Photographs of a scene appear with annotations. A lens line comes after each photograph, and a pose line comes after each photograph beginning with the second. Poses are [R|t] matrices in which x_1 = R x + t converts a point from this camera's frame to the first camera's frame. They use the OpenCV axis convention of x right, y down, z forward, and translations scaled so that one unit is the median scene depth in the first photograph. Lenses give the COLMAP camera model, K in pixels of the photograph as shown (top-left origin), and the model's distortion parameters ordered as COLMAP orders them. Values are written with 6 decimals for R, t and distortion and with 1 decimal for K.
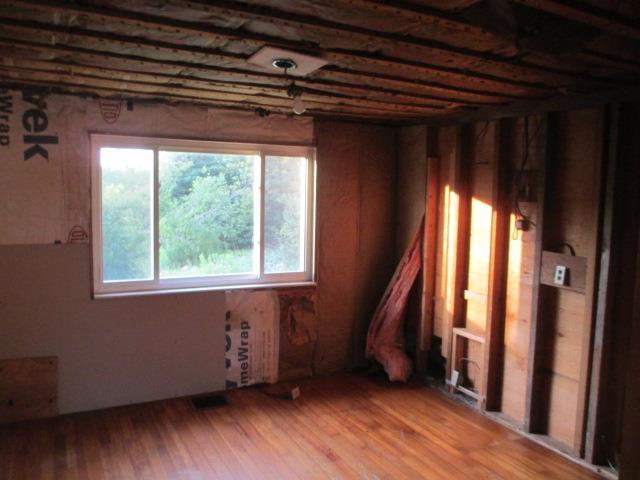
lens RADIAL K [[522.5, 0, 318.8], [0, 522.5, 240.4], [0, 0, 1]] dist [-0.074173, 0.006825]
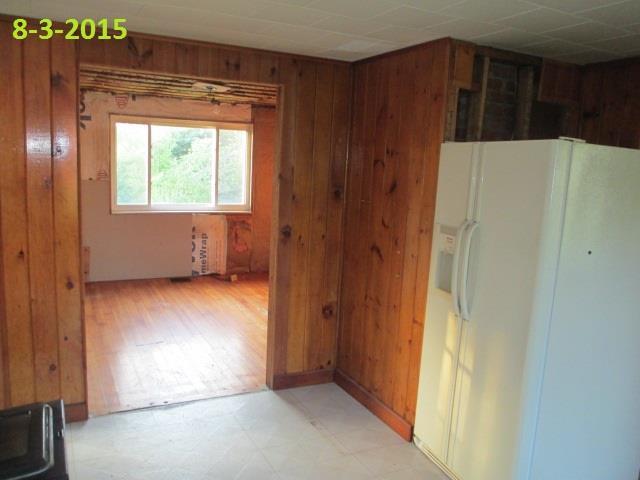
lens RADIAL K [[522.5, 0, 321.2], [0, 522.5, 240.4], [0, 0, 1]] dist [-0.074173, 0.006825]
pose [[0.999573, 0.029120, -0.002416, 0.222087], [-0.028884, 0.997195, 0.069047, 0.056342], [0.004420, -0.068948, 0.997610, -0.597180]]
